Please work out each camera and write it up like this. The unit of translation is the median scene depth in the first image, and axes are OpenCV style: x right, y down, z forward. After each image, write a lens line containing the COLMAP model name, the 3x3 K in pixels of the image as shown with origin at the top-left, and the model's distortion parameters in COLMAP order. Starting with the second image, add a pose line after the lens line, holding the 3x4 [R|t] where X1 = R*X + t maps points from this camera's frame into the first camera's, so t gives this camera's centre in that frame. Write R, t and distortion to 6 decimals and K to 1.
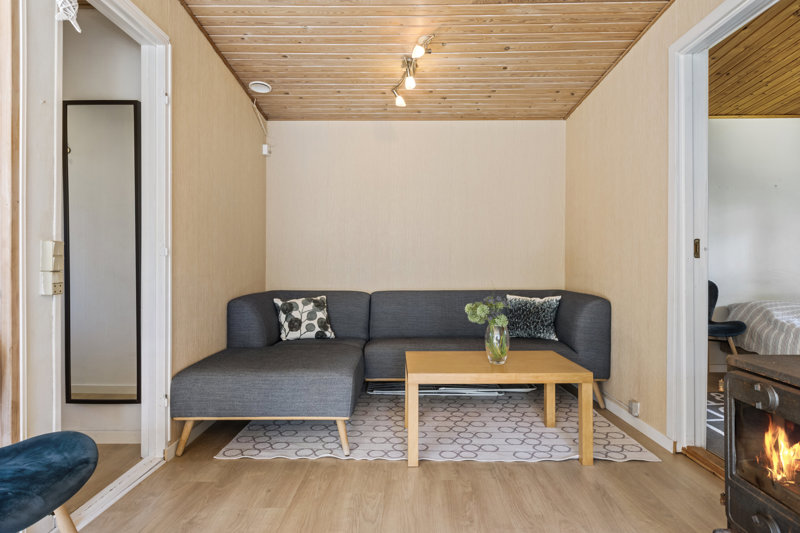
lens RADIAL K [[445.7, 0, 400.0], [0, 445.7, 266.7], [0, 0, 1]] dist [0.014400, -0.004677]
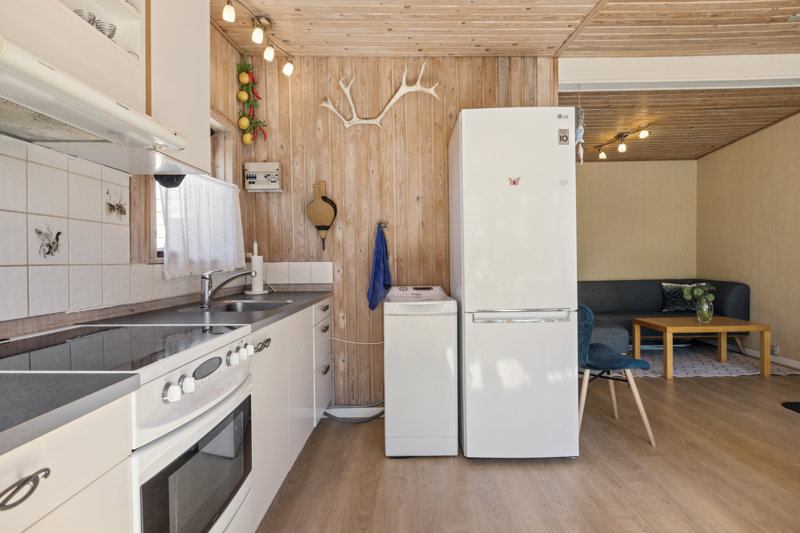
lens RADIAL K [[445.7, 0, 399.1], [0, 445.7, 268.6], [0, 0, 1]] dist [0.014400, -0.004677]
pose [[0.999888, -0.014142, 0.004852, -0.842416], [0.014024, 0.999624, 0.023543, -0.040551], [-0.005183, -0.023472, 0.999711, -0.620181]]
